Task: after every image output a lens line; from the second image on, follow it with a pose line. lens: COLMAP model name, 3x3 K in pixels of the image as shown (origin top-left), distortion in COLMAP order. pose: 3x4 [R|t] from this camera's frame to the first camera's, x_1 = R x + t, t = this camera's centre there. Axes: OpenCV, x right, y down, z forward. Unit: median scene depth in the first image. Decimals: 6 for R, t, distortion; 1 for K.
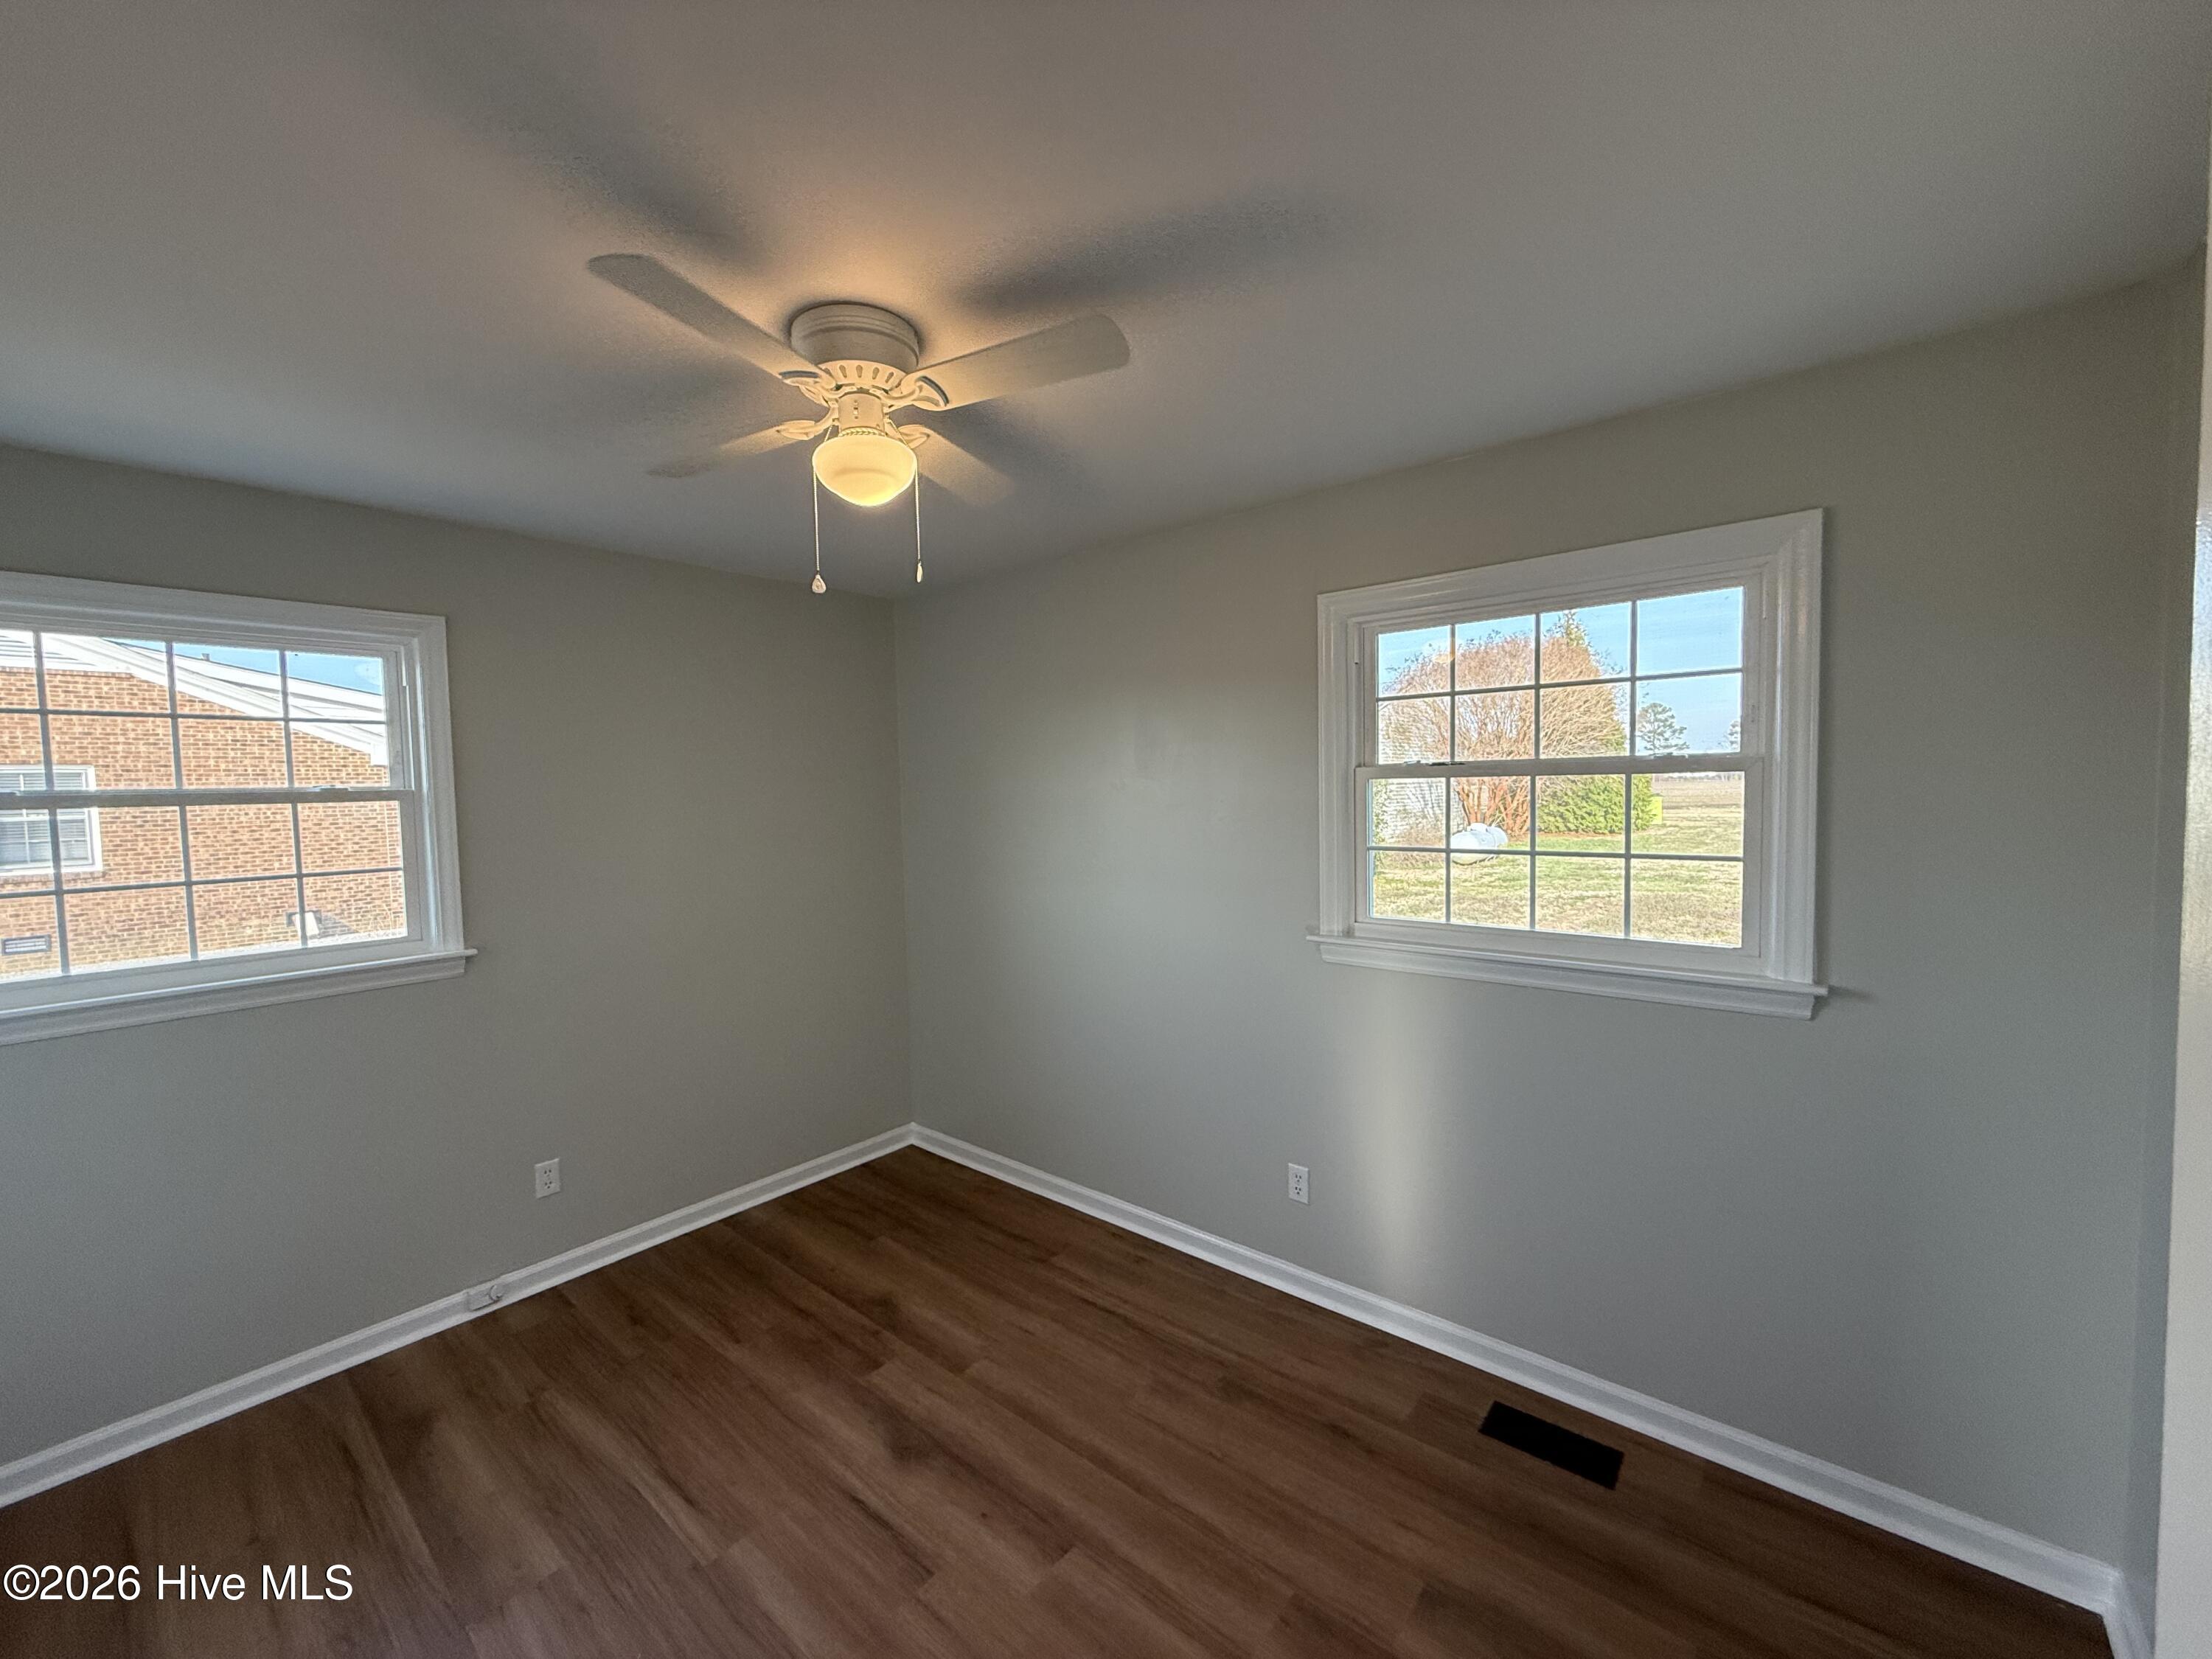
lens RADIAL K [[877.7, 0, 1100.3], [0, 877.7, 833.3], [0, 0, 1]] dist [-0.001809, 0.000765]
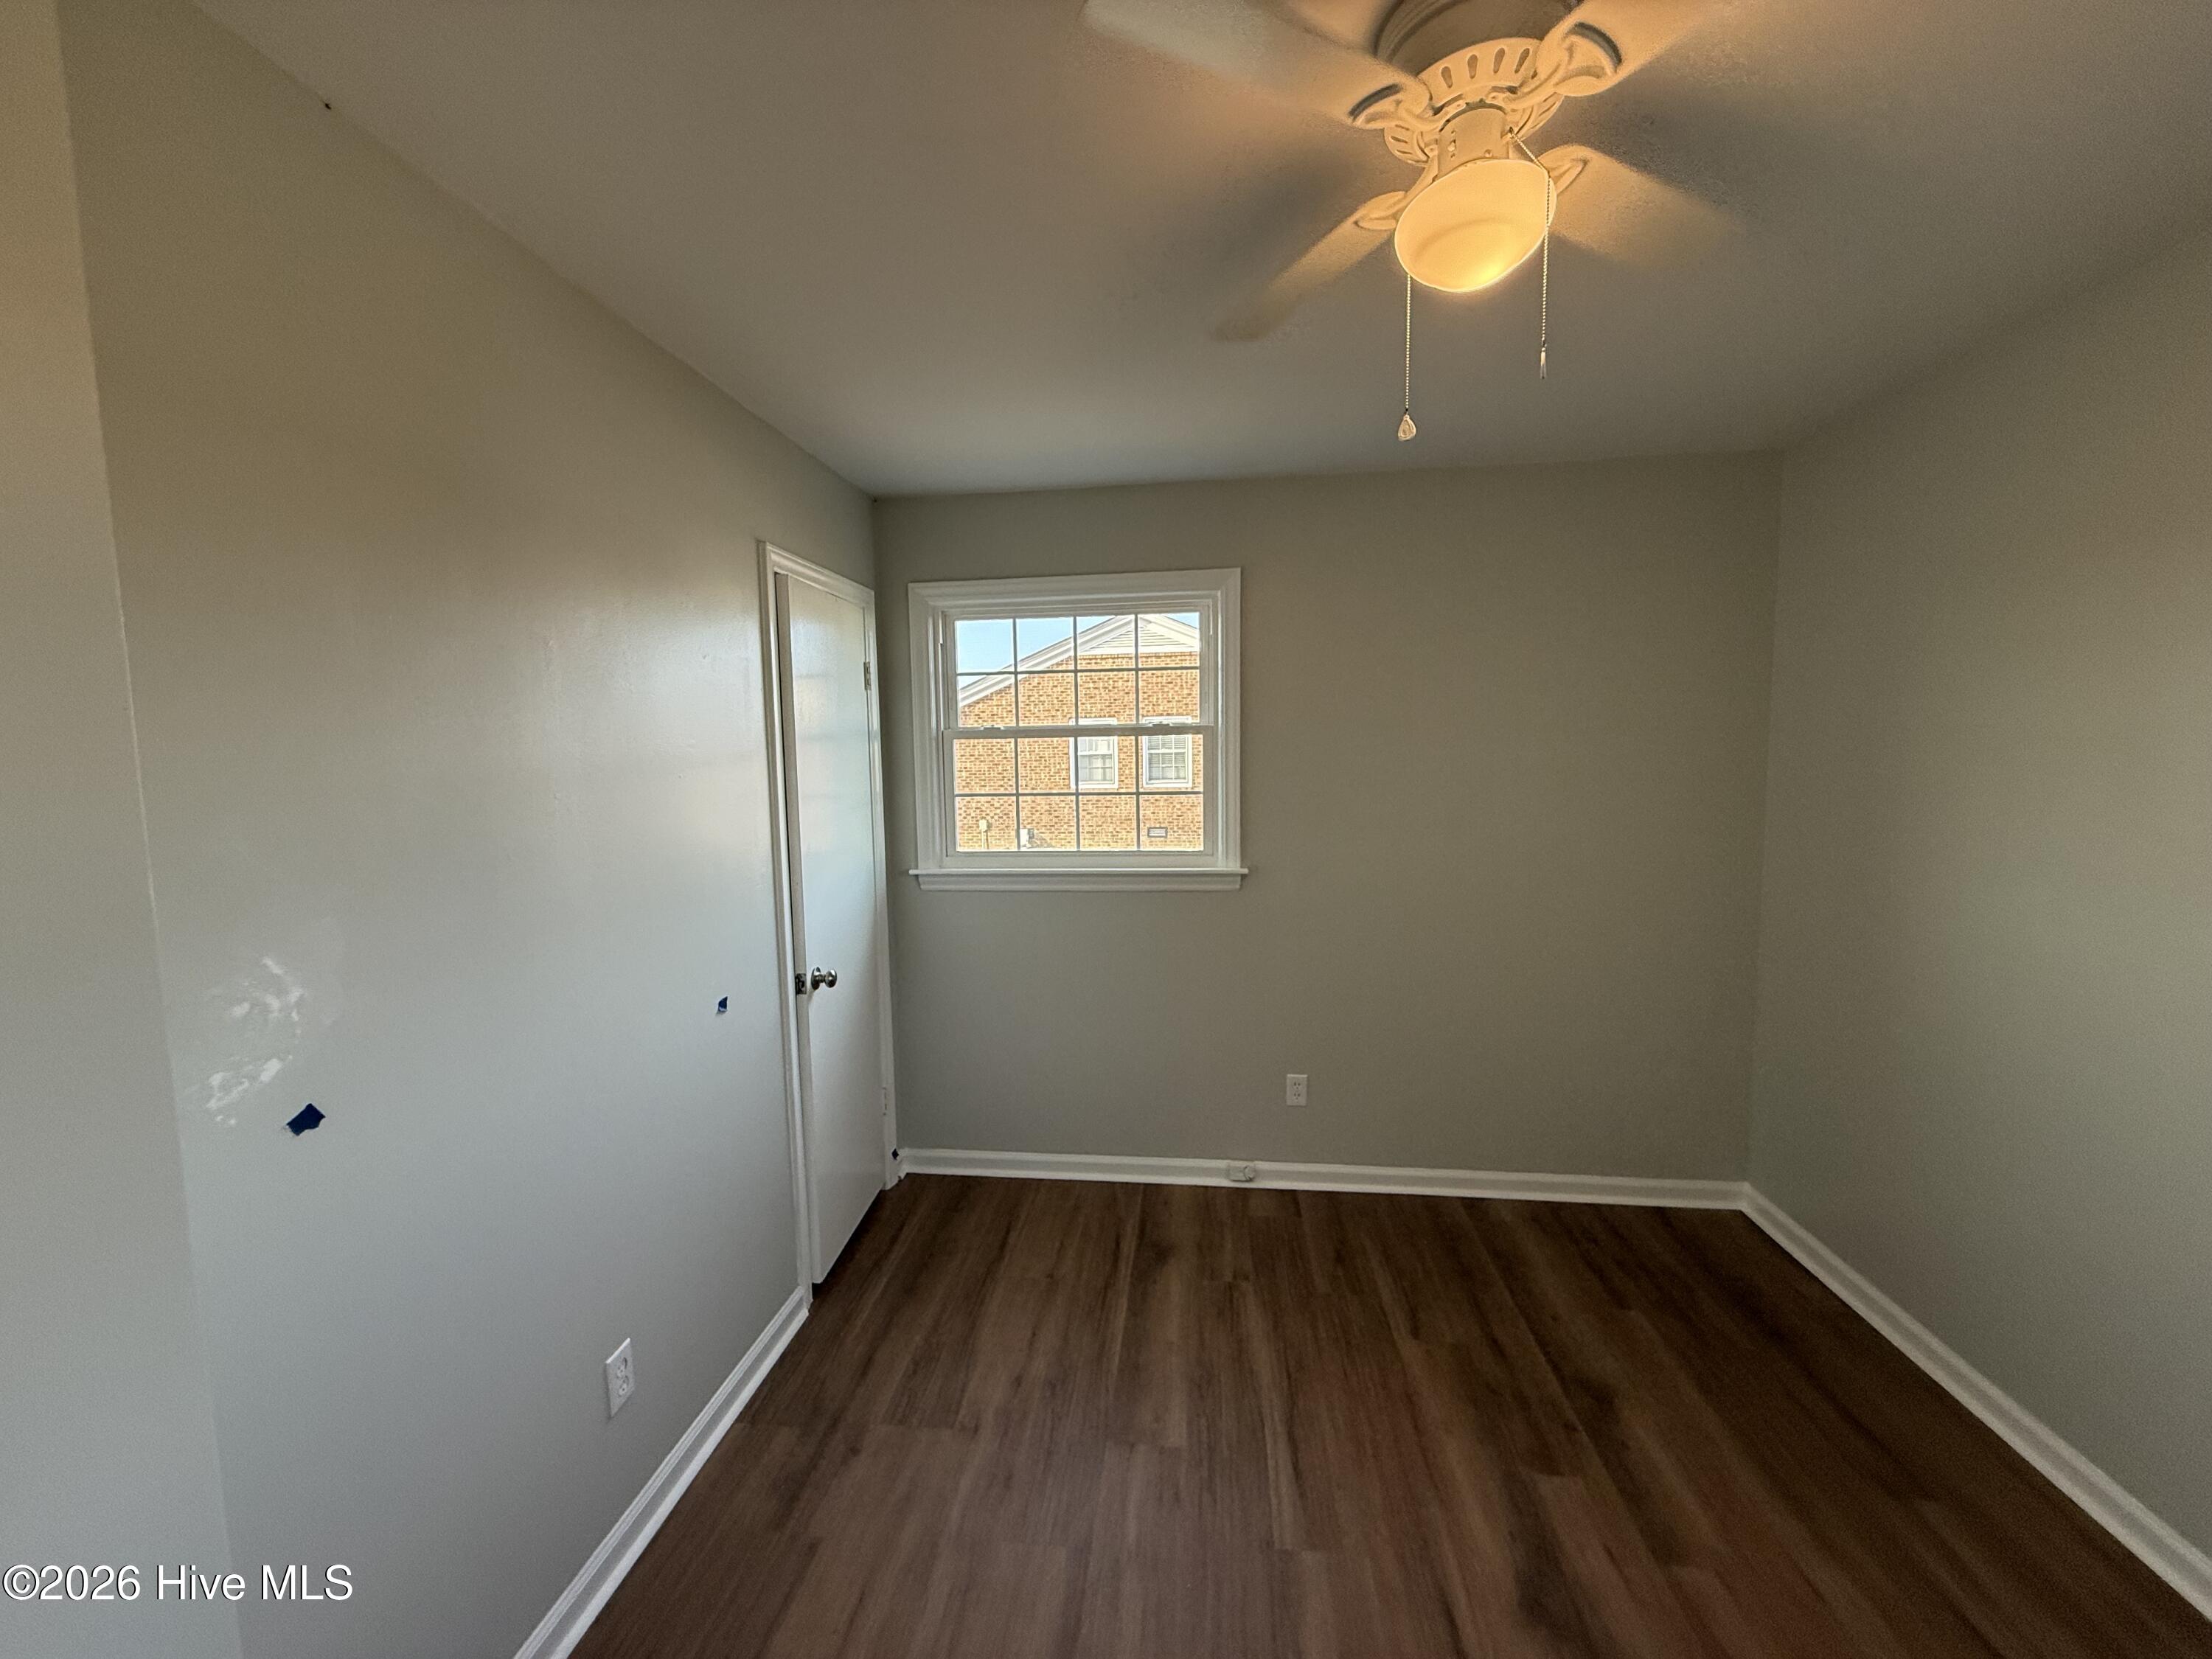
lens RADIAL K [[877.7, 0, 1100.3], [0, 877.7, 833.3], [0, 0, 1]] dist [-0.001809, 0.000765]
pose [[0.550603, 0.095032, -0.829340, 0.107321], [-0.041842, 0.995392, 0.086281, -0.001169], [0.833718, -0.012805, 0.552043, 0.235937]]
